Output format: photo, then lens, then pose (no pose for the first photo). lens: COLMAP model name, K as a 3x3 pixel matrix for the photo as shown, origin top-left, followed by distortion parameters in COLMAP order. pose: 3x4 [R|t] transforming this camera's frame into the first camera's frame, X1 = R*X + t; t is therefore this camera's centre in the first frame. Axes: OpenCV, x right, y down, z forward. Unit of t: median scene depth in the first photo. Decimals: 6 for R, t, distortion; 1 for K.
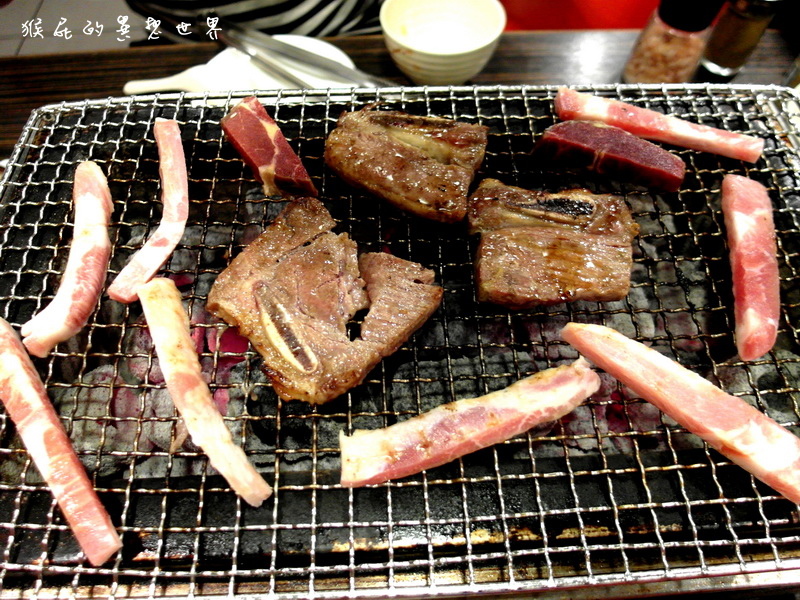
lens RADIAL K [[601.7, 0, 400.0], [0, 601.7, 300.0], [0, 0, 1]] dist [-0.204738, -0.000221]
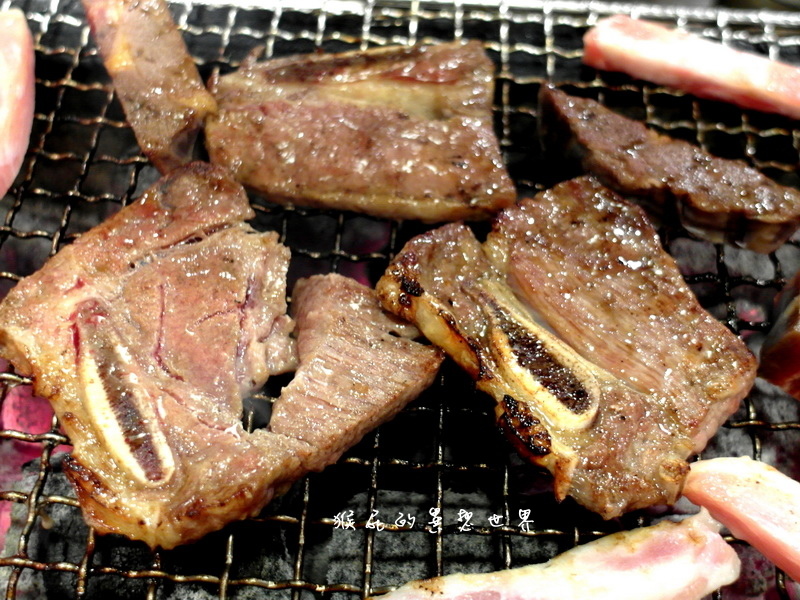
lens RADIAL K [[973.8, 0, 400.0], [0, 973.8, 300.0], [0, 0, 1]] dist [-0.131436, -0.022630]
pose [[0.994647, 0.099755, -0.026944, 0.054859], [-0.102139, 0.988644, -0.110230, 0.034141], [0.015642, 0.112392, 0.993541, 0.170658]]
